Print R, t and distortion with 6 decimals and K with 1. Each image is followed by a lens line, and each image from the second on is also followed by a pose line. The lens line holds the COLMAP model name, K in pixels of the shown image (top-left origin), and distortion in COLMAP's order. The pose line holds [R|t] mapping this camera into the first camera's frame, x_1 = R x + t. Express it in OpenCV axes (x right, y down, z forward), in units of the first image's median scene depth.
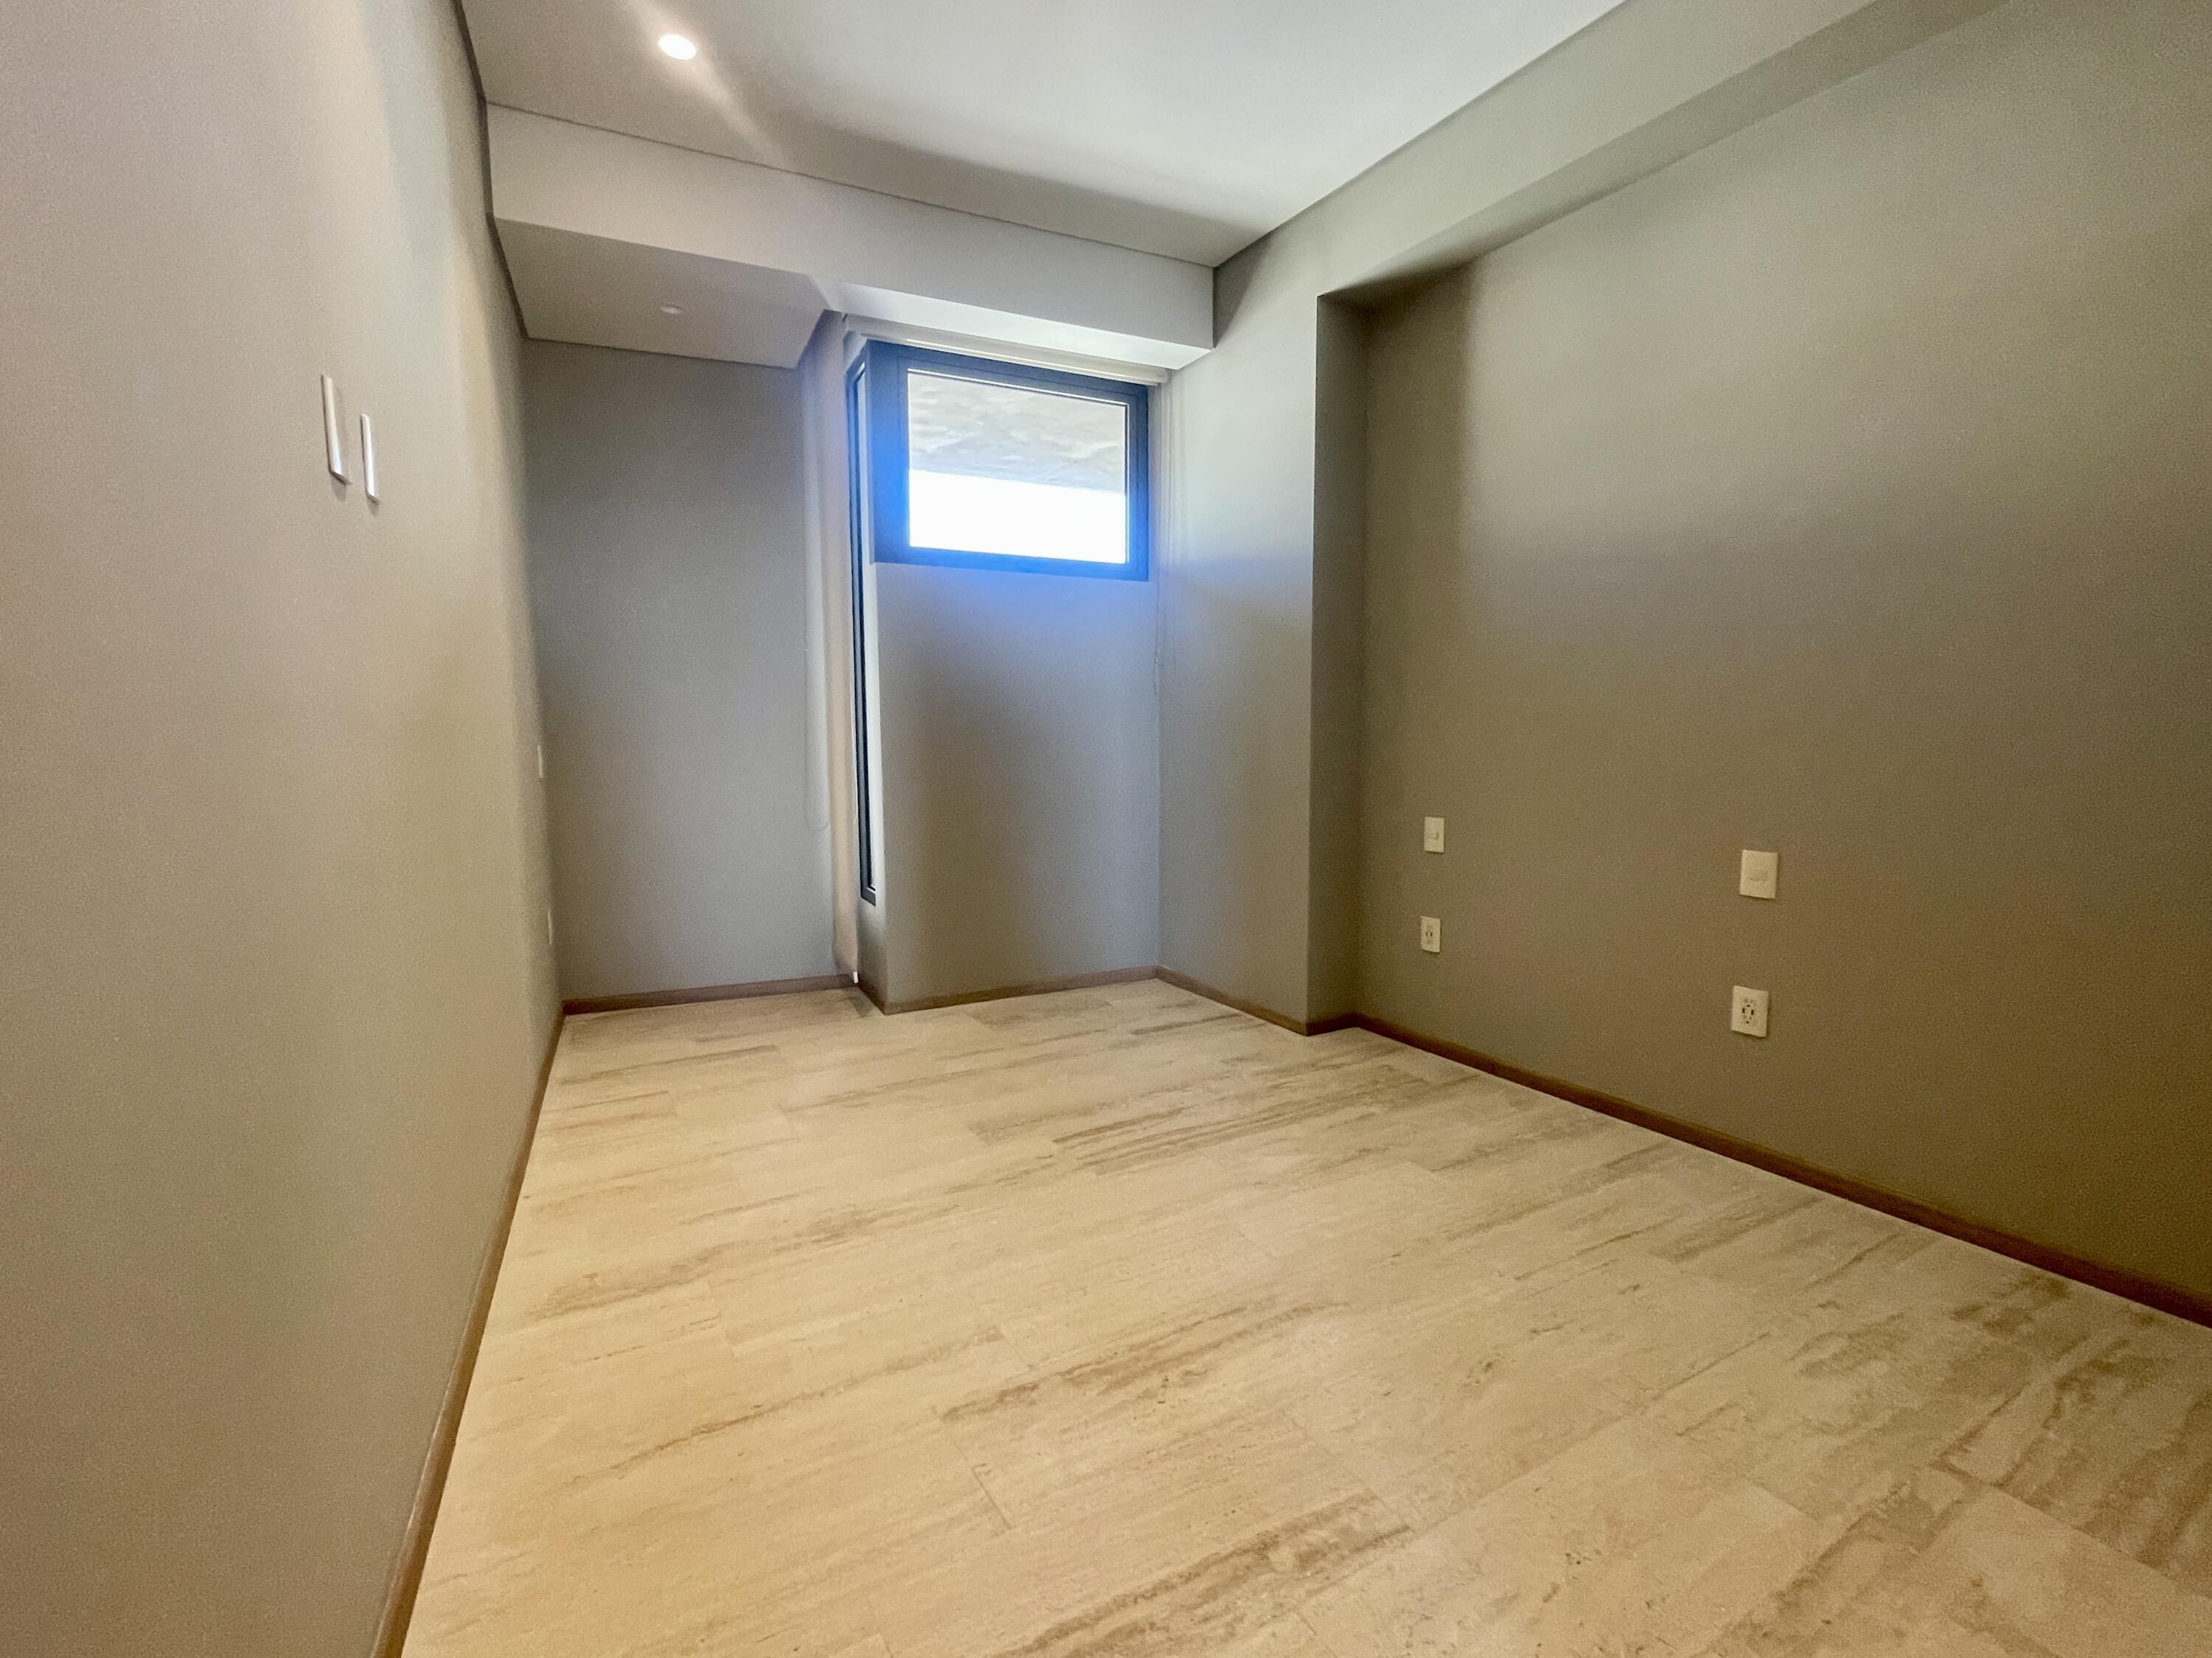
lens RADIAL K [[893.4, 0, 1101.0], [0, 893.4, 823.7], [0, 0, 1]] dist [0.000146, -0.001427]
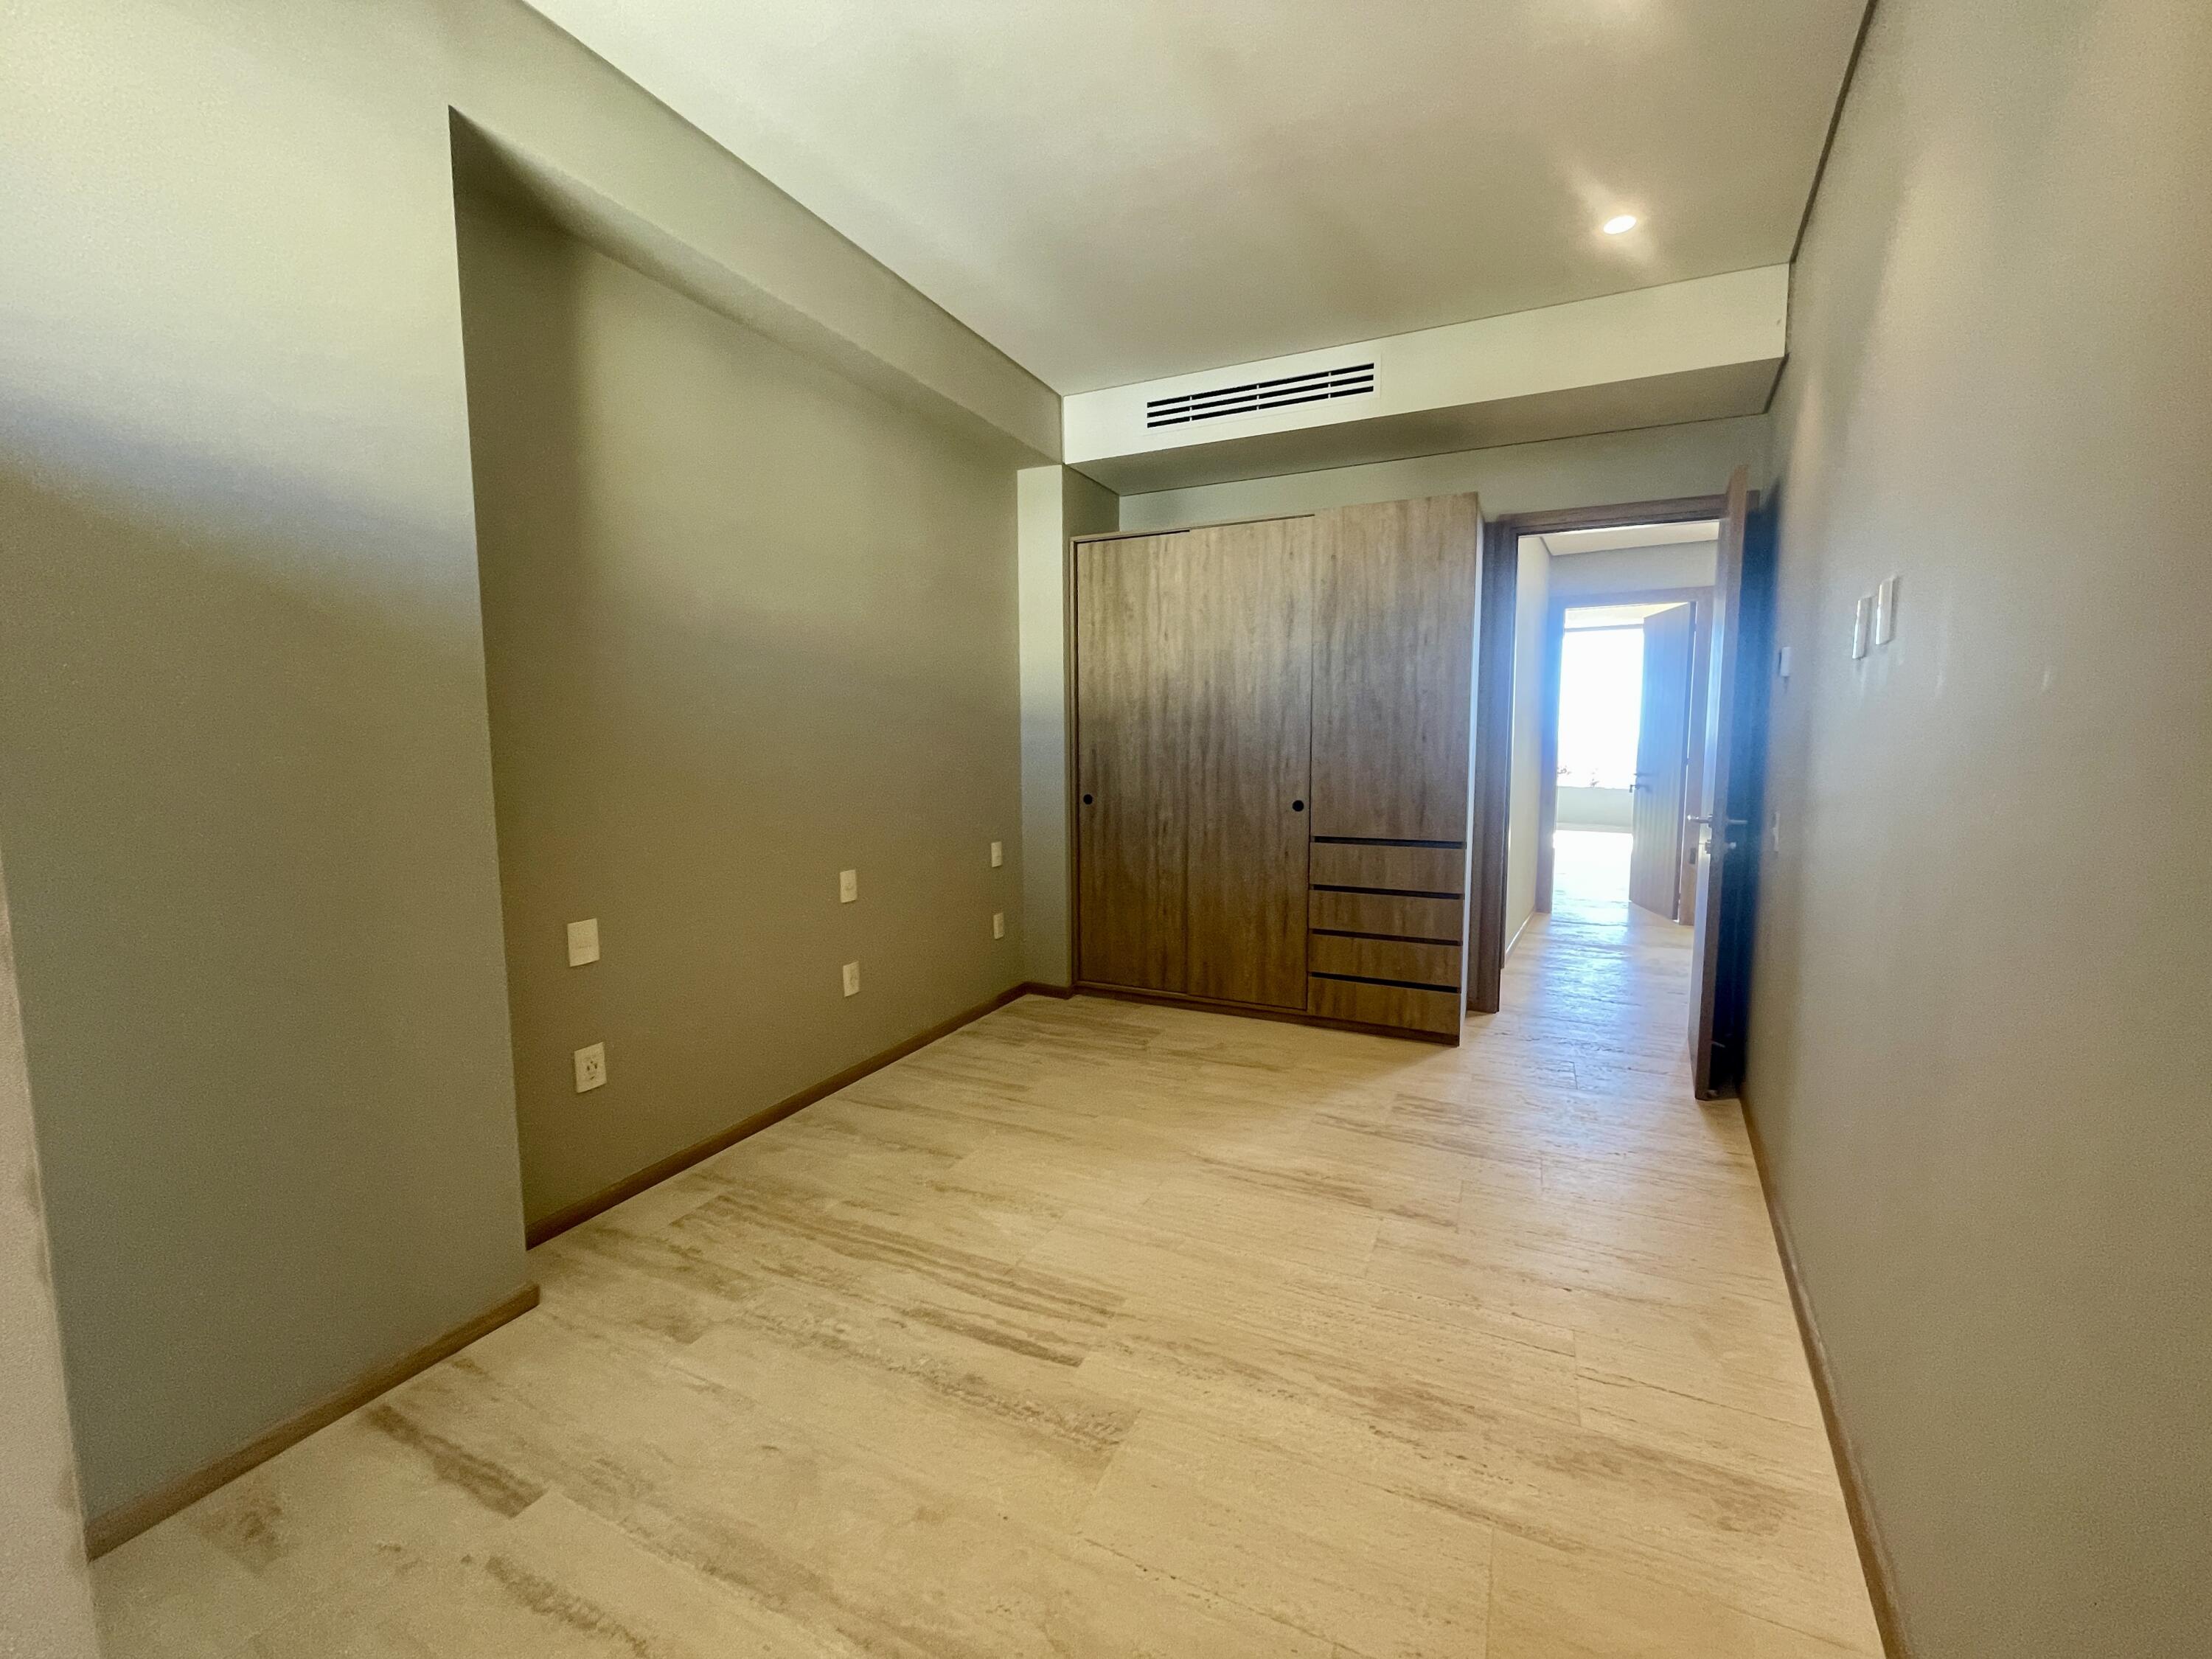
lens RADIAL K [[893.5, 0, 1101.0], [0, 893.5, 824.2], [0, 0, 1]] dist [0.000146, -0.001427]
pose [[-0.527883, -0.072207, 0.846242, -0.701211], [0.103834, 0.983418, 0.148684, -0.207532], [-0.842946, 0.166357, -0.511632, 1.371798]]
